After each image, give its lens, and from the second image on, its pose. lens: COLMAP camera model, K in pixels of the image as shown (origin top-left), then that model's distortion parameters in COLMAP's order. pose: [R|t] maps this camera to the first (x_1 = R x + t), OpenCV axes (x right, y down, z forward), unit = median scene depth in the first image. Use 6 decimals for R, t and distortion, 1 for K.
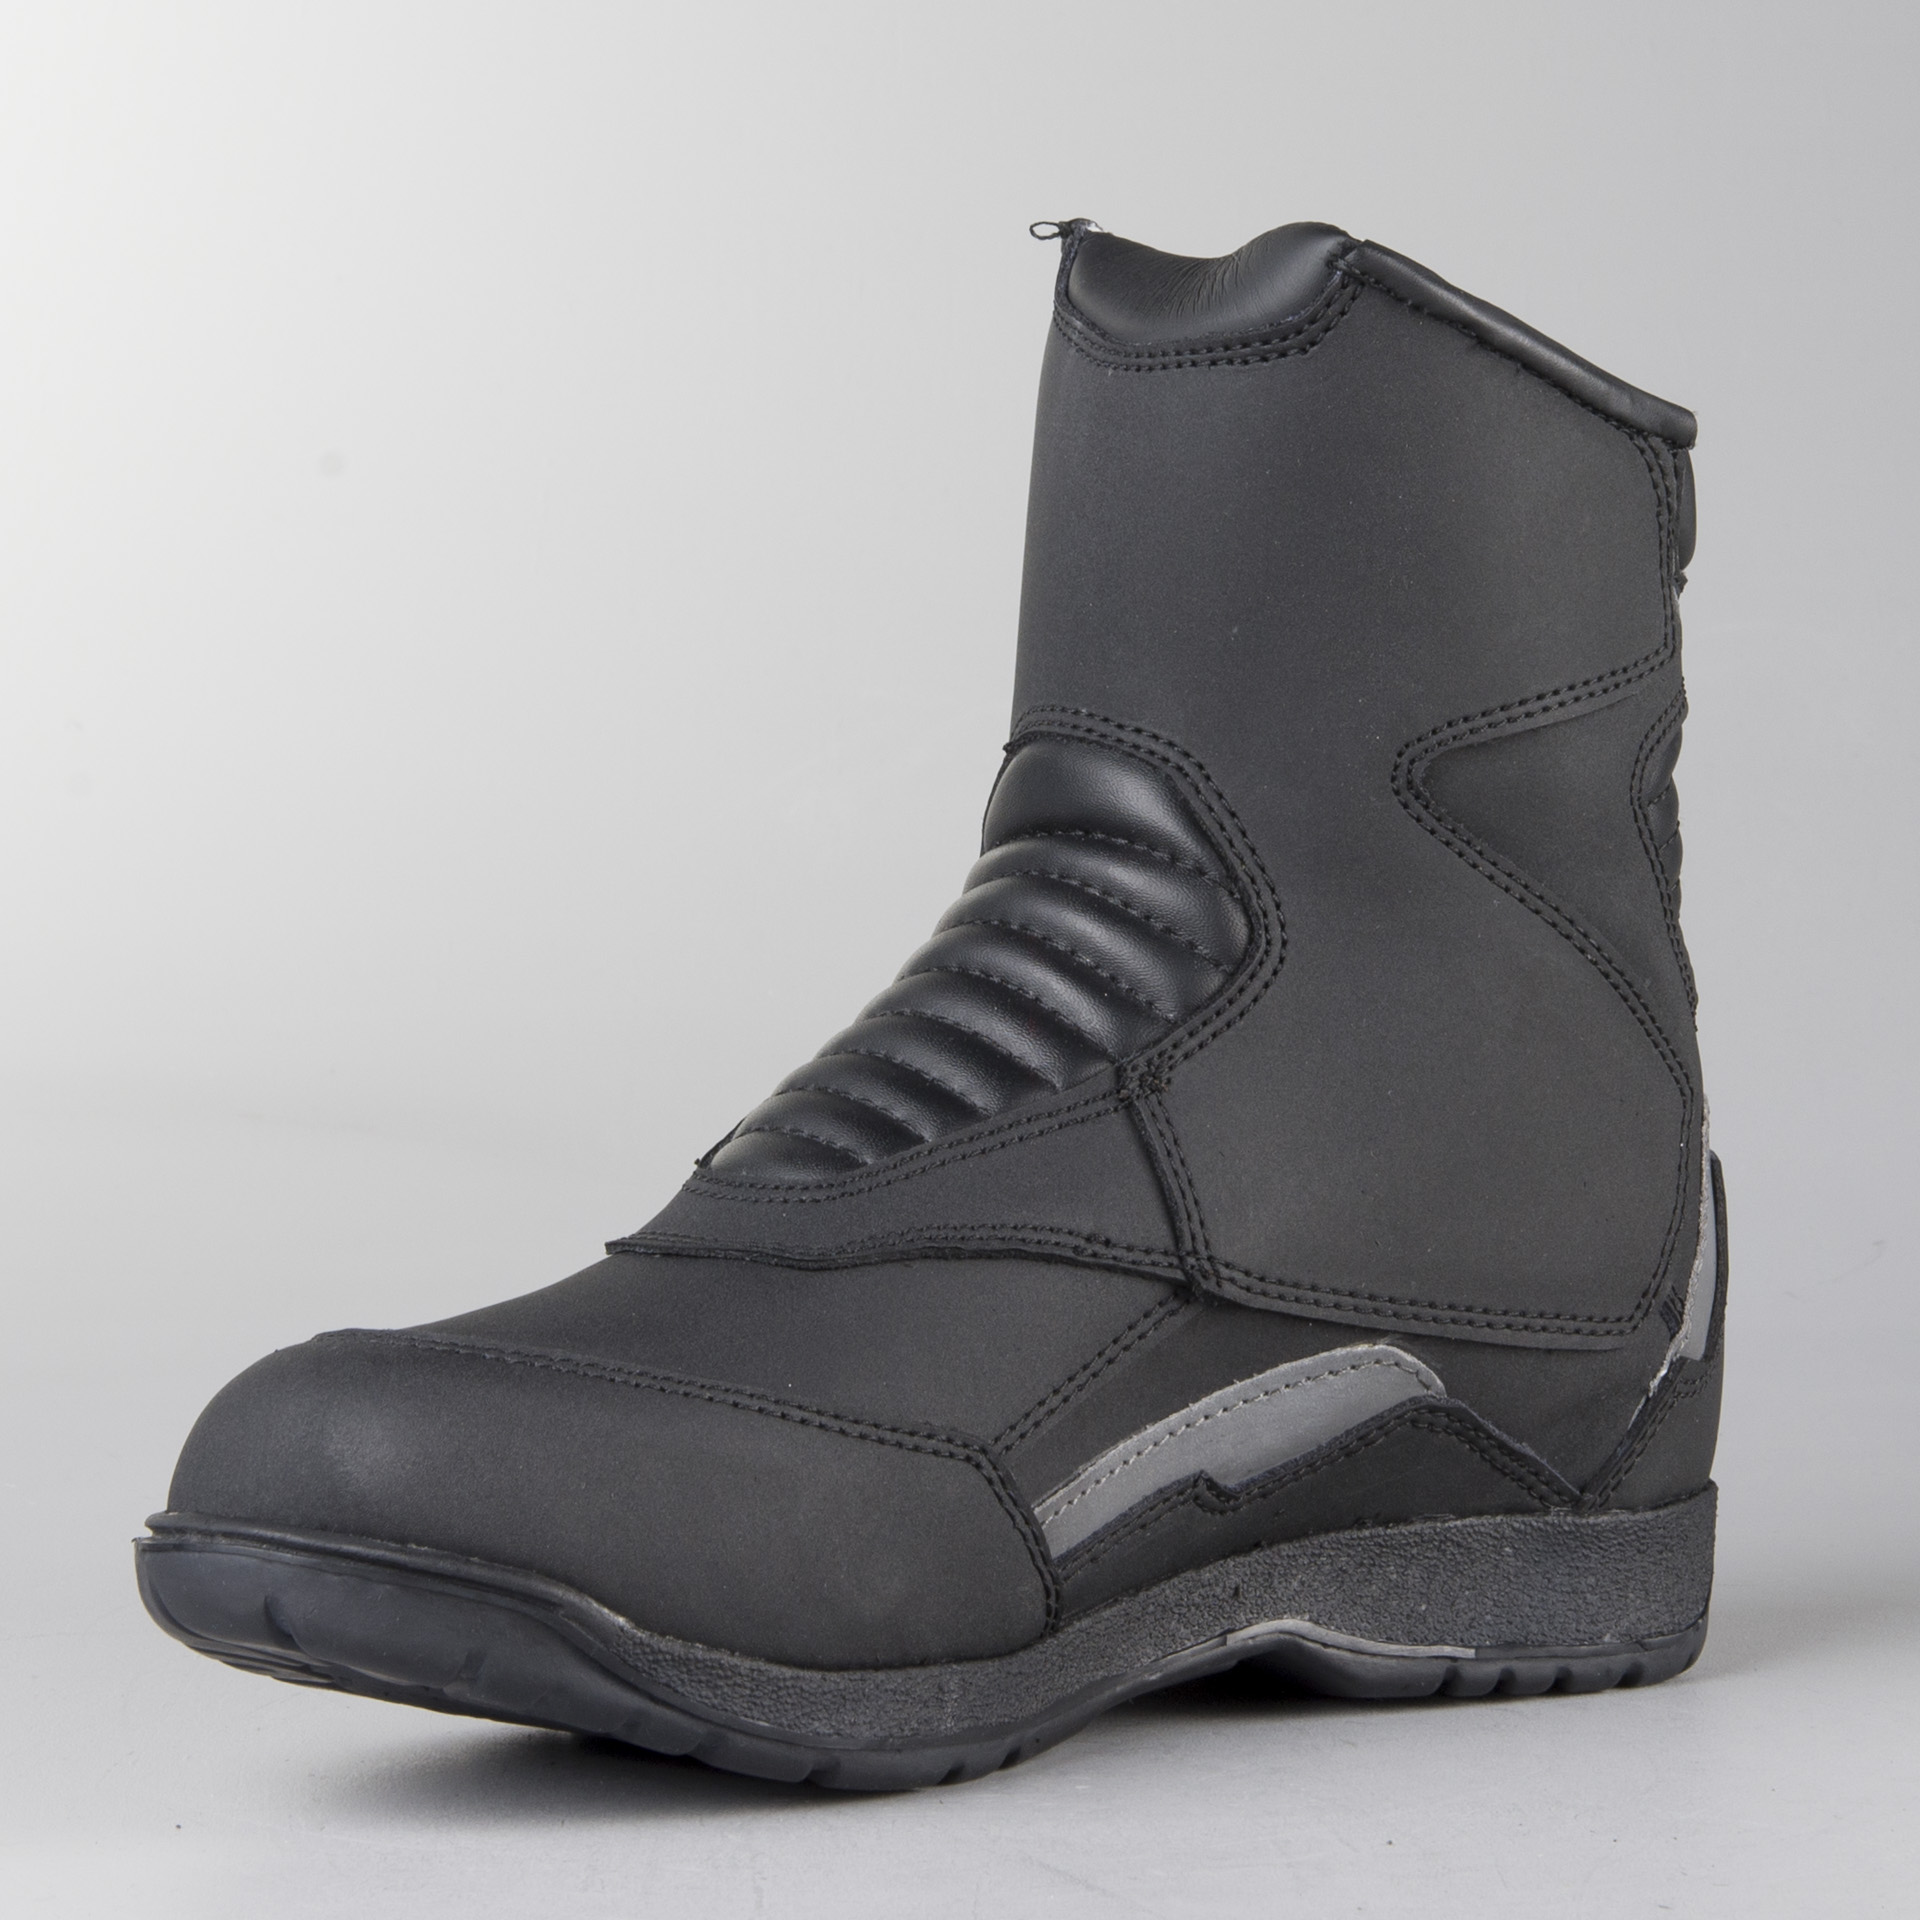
lens RADIAL K [[7558.3, 0, 961.0], [0, 7558.3, 953.7], [0, 0, 1]] dist [0.203820, 0.000000]
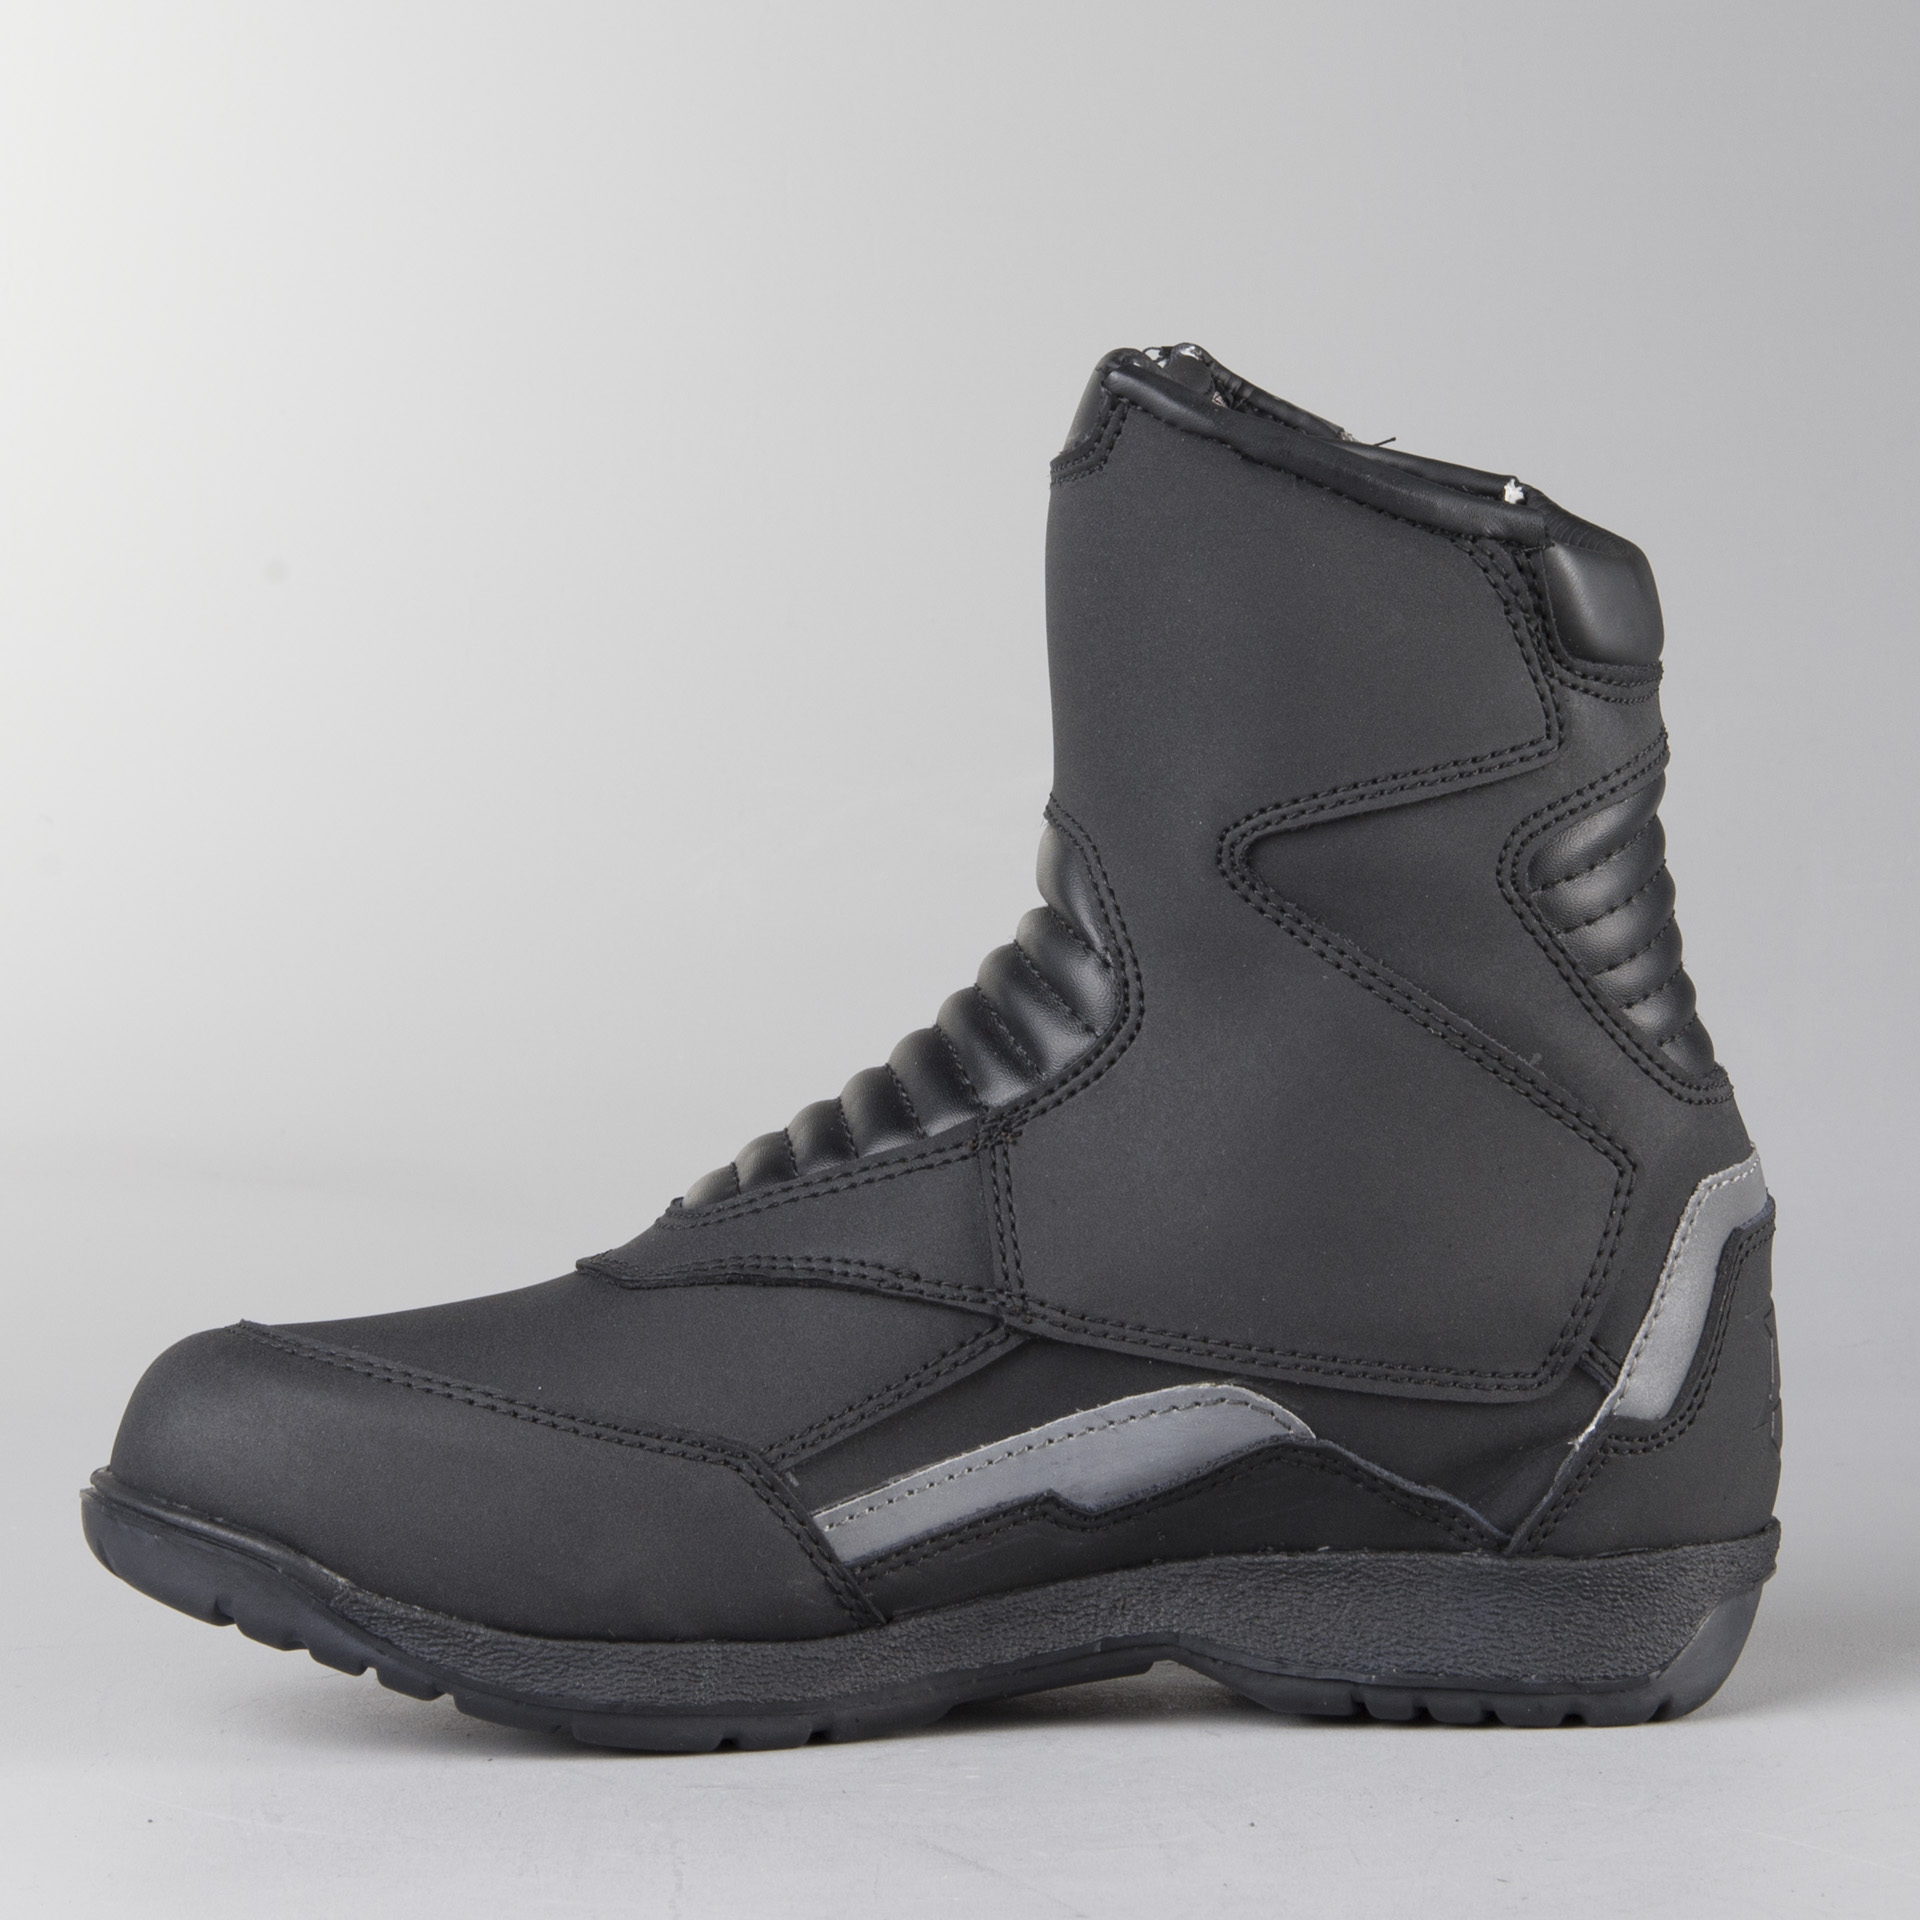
lens RADIAL K [[7558.3, 0, 959.5], [0, 7558.3, 963.3], [0, 0, 1]] dist [0.203820, 0.000000]
pose [[0.818701, 0.019050, -0.573904, 0.648680], [-0.018919, 0.999802, 0.006198, -0.014532], [0.573908, 0.005784, 0.818899, 0.094030]]
